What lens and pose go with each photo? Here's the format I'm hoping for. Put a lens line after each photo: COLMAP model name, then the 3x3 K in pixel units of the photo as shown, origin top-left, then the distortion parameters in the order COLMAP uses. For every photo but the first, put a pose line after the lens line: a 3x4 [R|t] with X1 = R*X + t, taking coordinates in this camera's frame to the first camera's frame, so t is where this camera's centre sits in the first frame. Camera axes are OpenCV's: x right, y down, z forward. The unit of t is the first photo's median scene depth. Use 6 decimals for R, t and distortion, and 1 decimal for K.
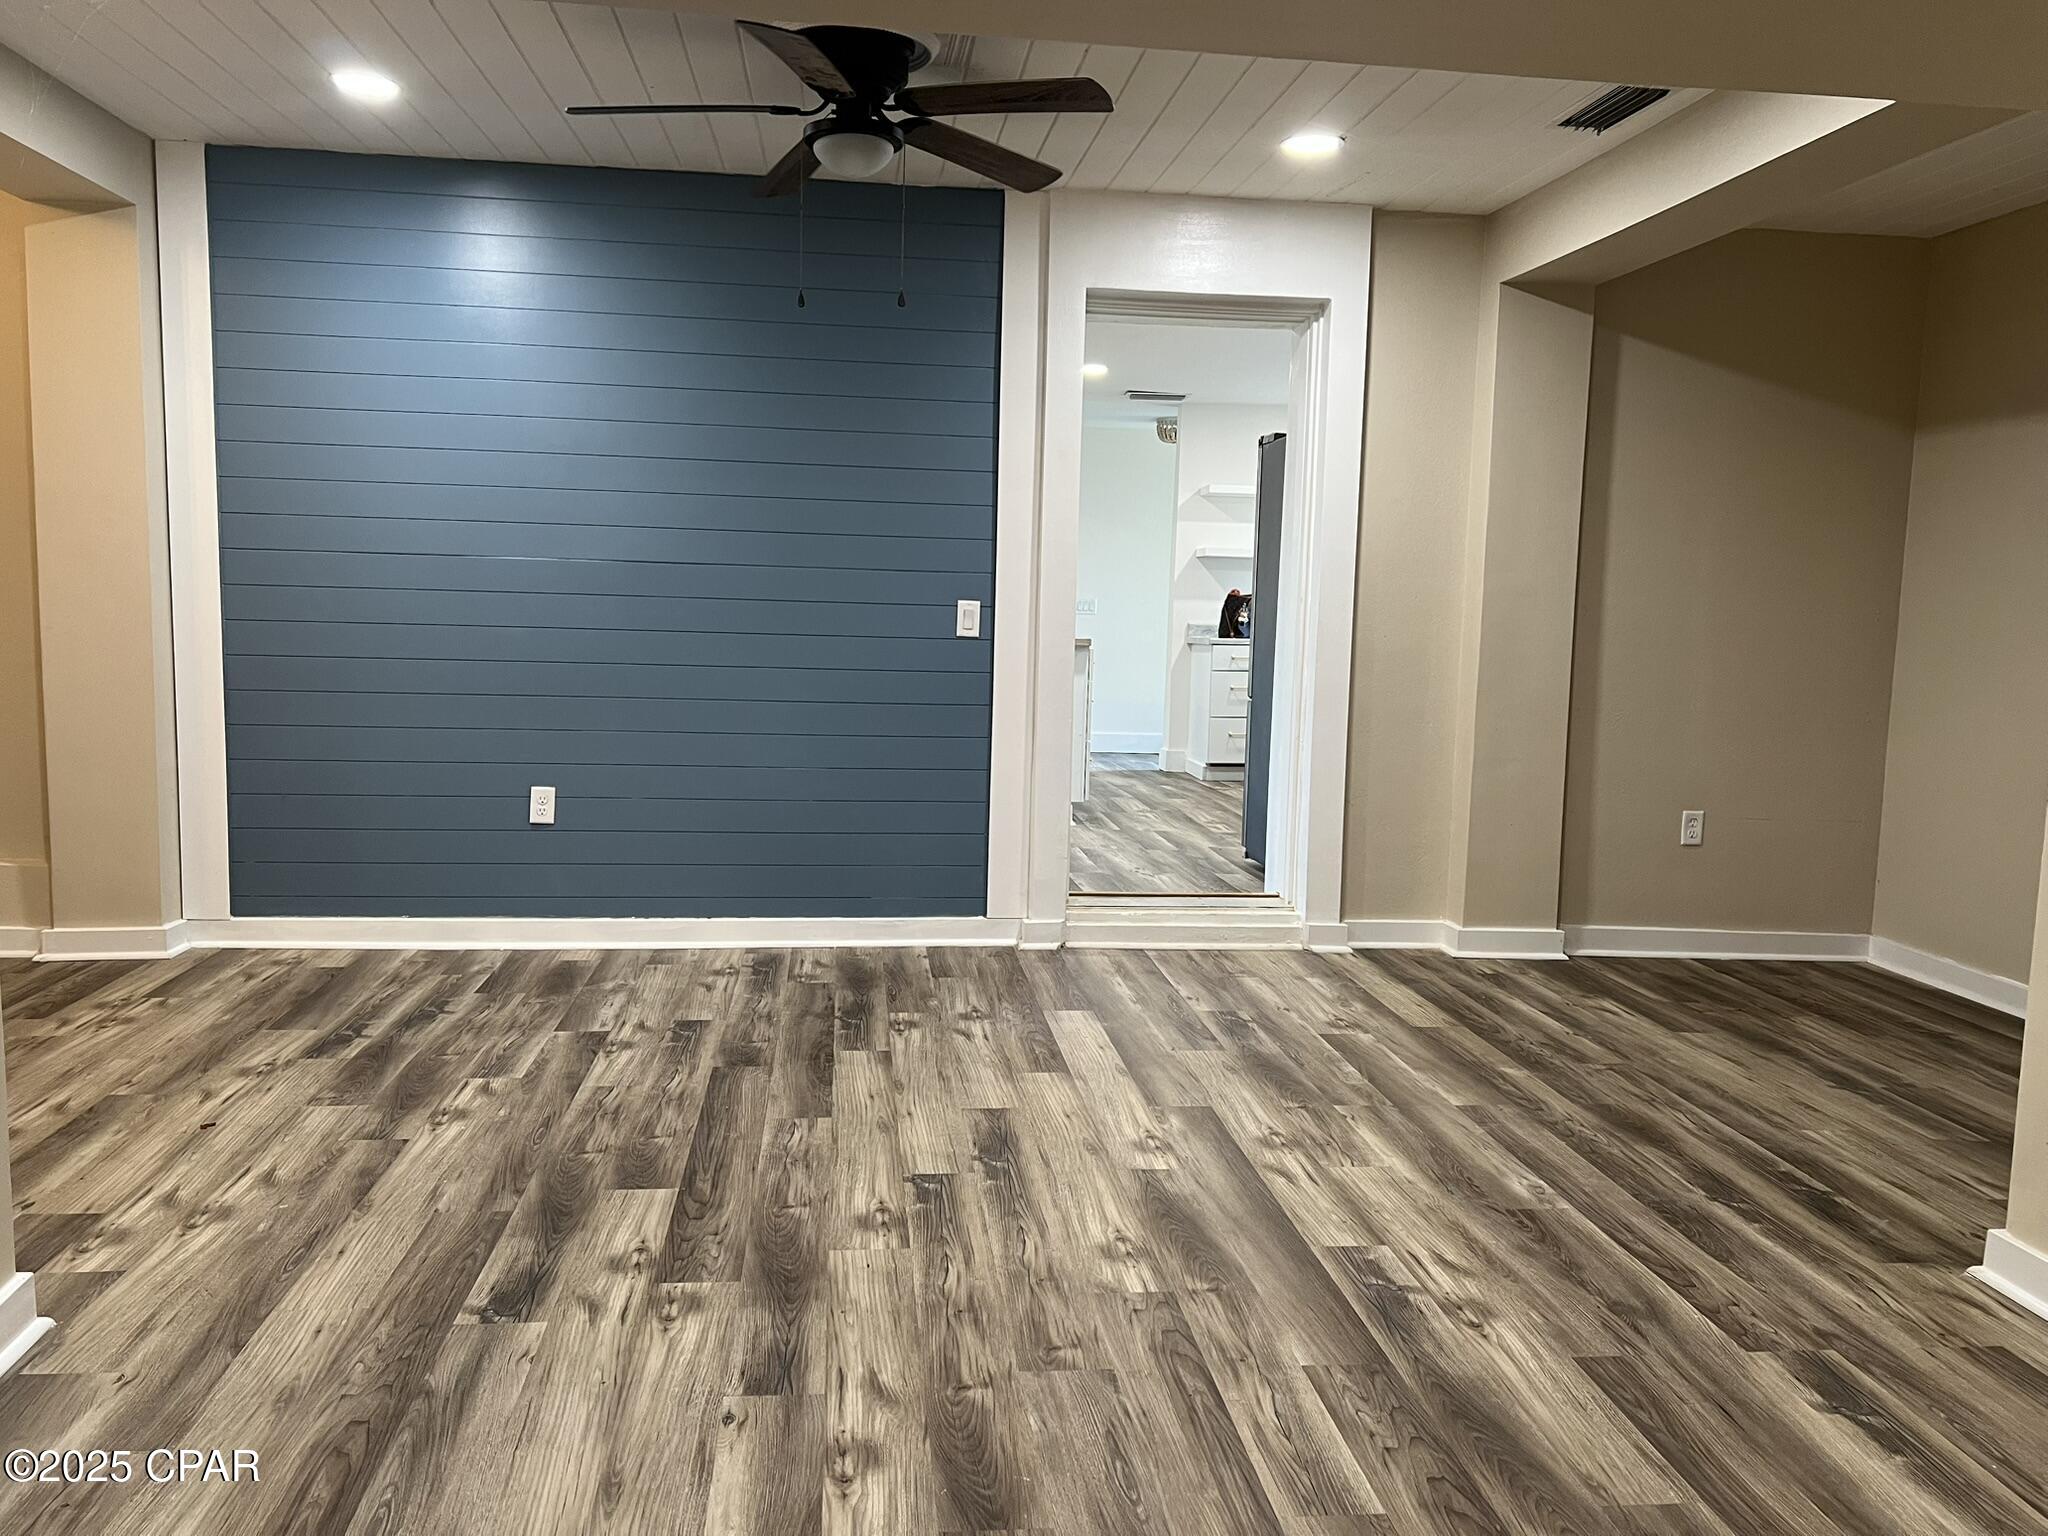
lens RADIAL K [[1534.4, 0, 1010.7], [0, 1534.4, 747.5], [0, 0, 1]] dist [0.051893, -0.055408]
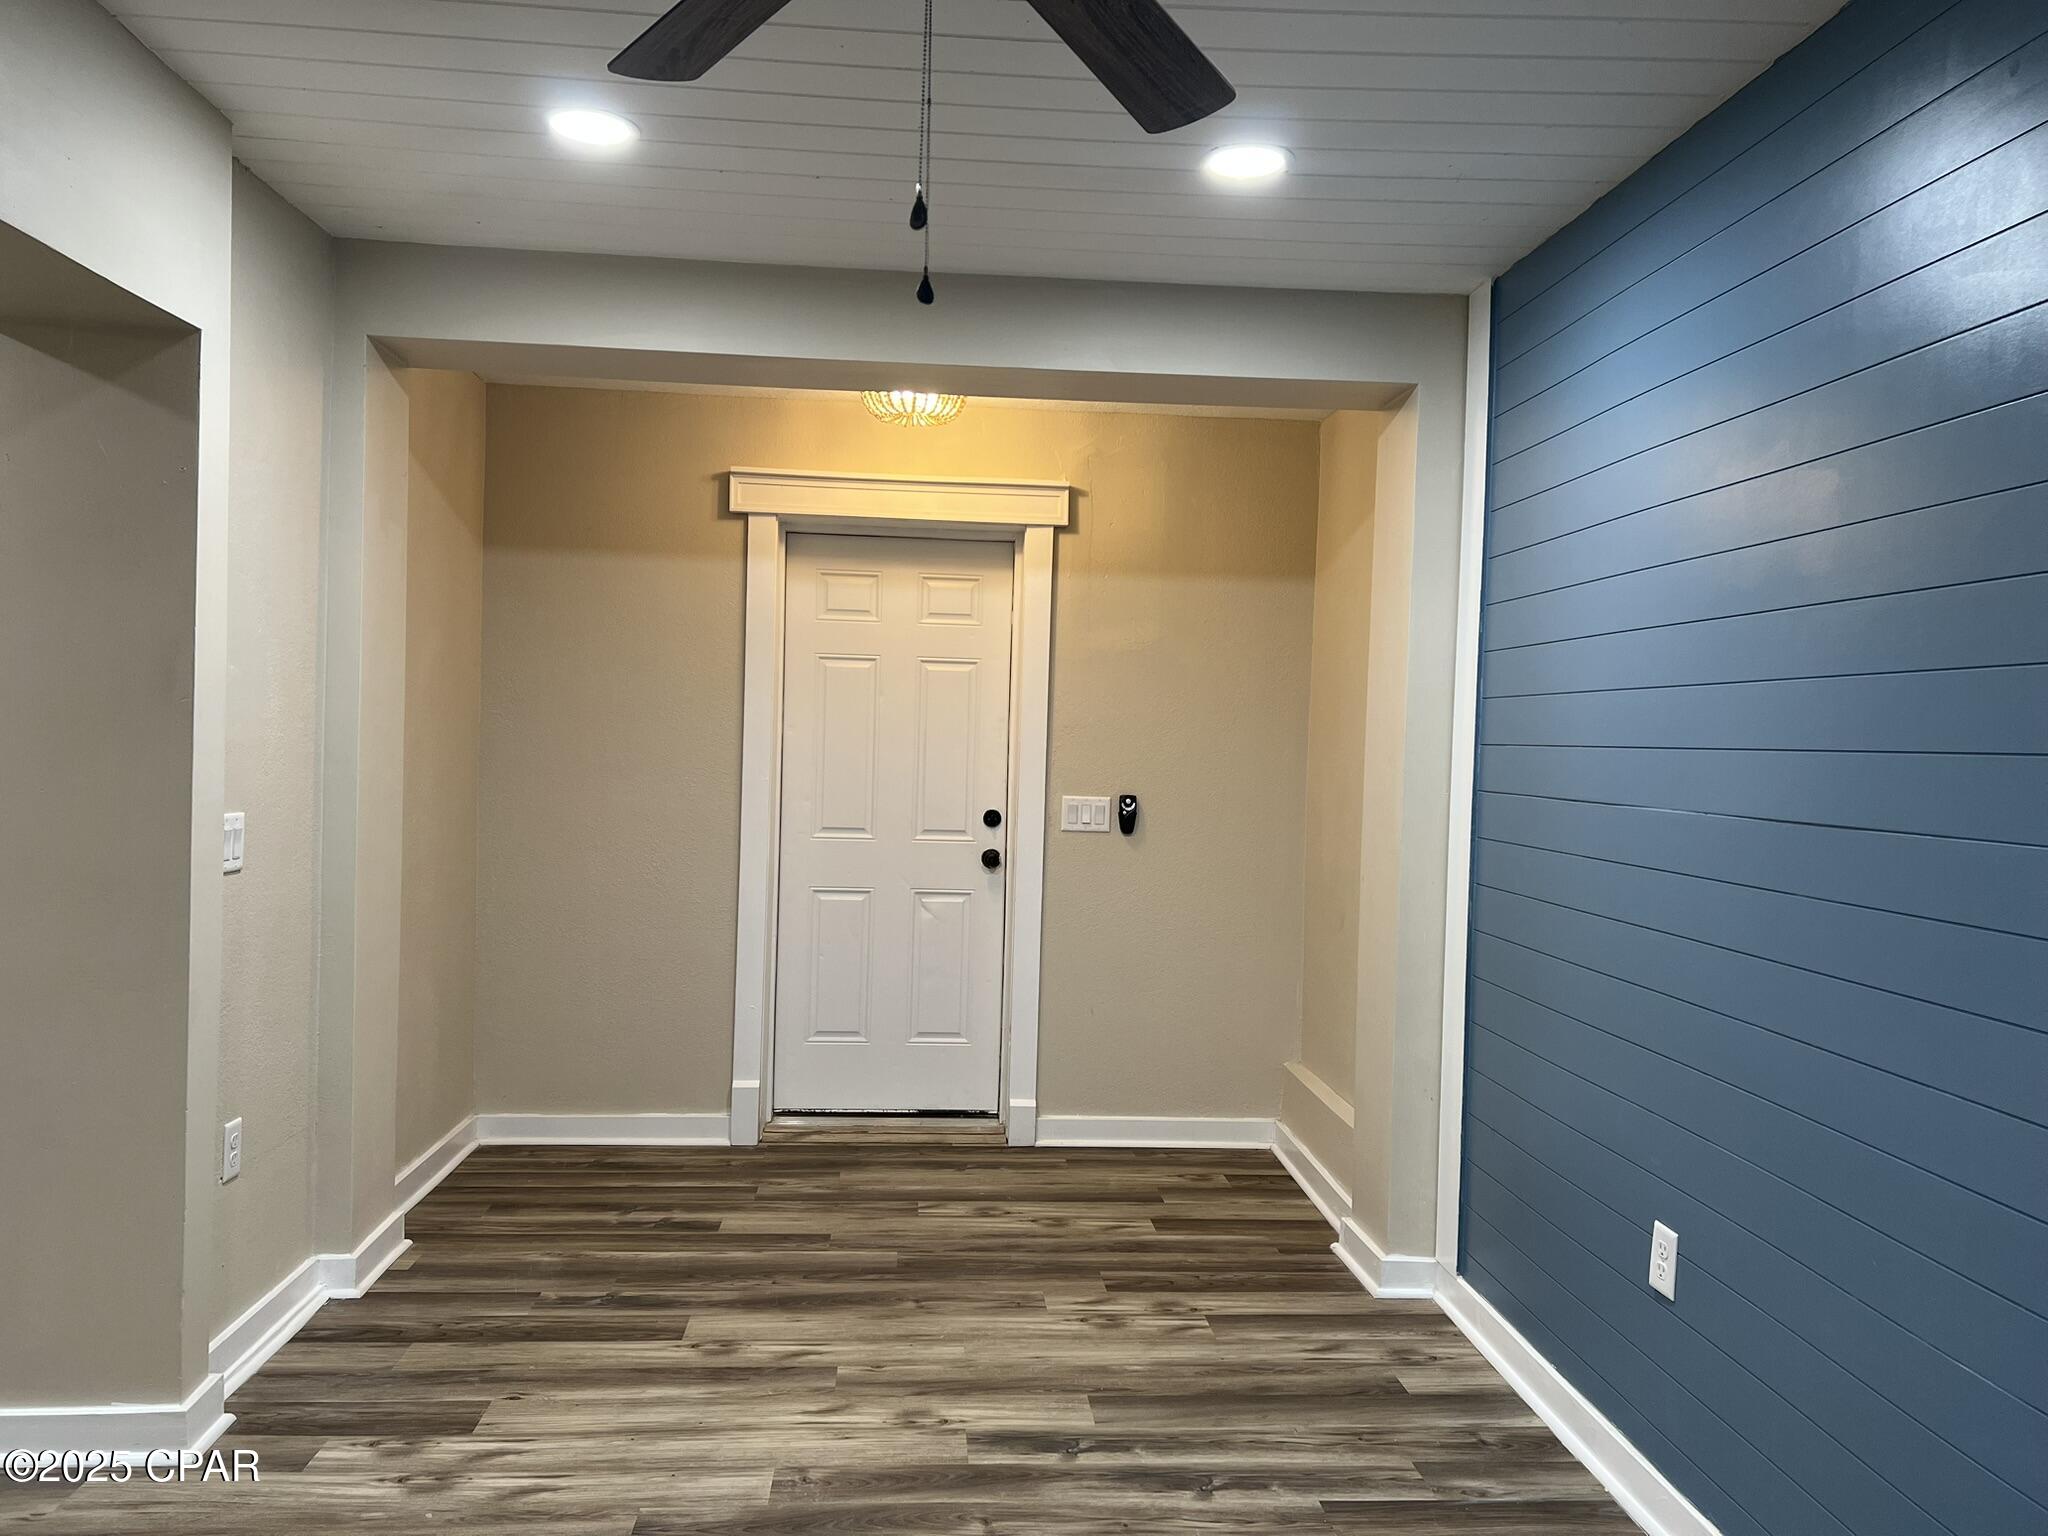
lens RADIAL K [[1534.4, 0, 1028.4], [0, 1534.4, 763.9], [0, 0, 1]] dist [0.051893, -0.055408]
pose [[-0.031792, -0.010210, -0.999442, 0.576394], [-0.124265, 0.992230, -0.006184, -0.238461], [0.991740, 0.123999, -0.032814, 1.744671]]
